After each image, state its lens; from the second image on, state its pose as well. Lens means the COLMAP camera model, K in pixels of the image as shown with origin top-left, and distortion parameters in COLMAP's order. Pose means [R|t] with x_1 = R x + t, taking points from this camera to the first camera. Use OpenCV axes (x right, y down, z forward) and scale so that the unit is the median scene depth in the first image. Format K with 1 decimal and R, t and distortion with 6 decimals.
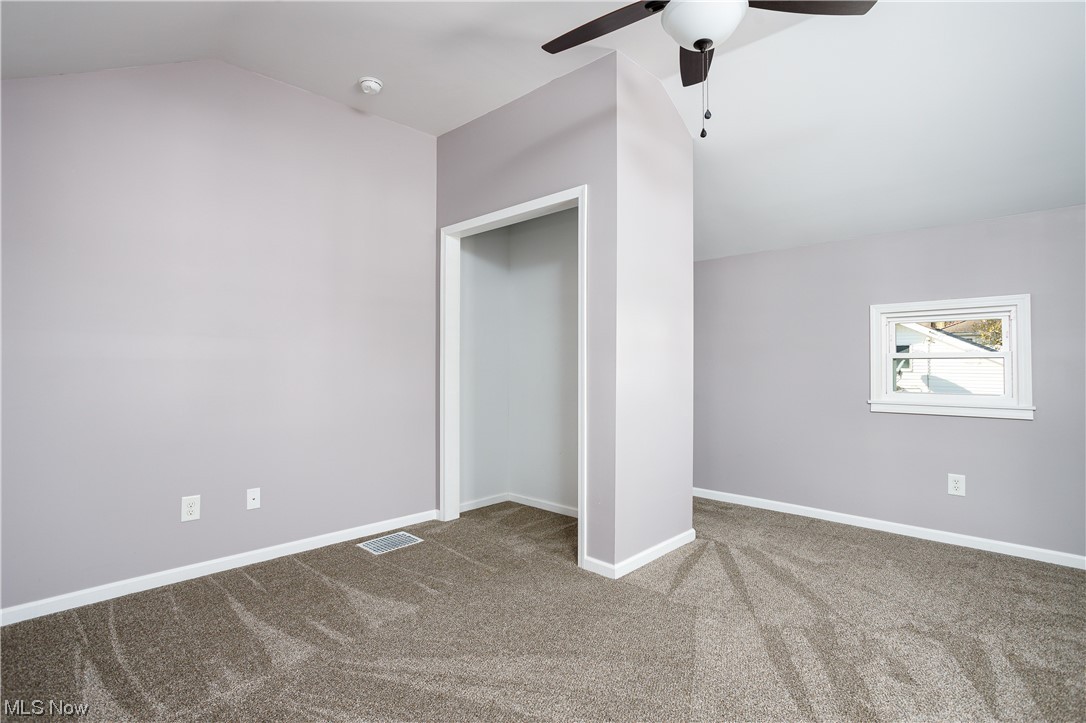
lens RADIAL K [[525.3, 0, 541.4], [0, 525.3, 367.9], [0, 0, 1]] dist [-0.019768, 0.006499]
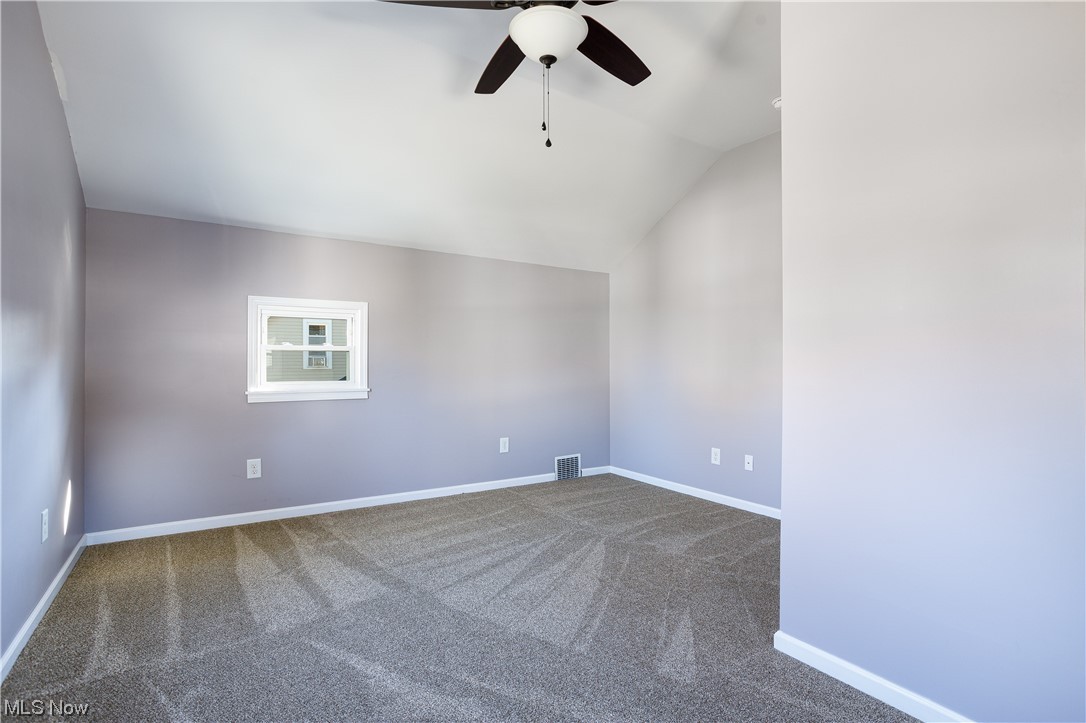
lens RADIAL K [[525.3, 0, 541.3], [0, 525.3, 362.7], [0, 0, 1]] dist [-0.019768, 0.006499]
pose [[-0.235605, -0.003129, -0.971844, 1.100142], [0.000846, 0.999994, -0.003425, -0.005507], [0.971848, -0.001630, -0.235601, 0.985997]]
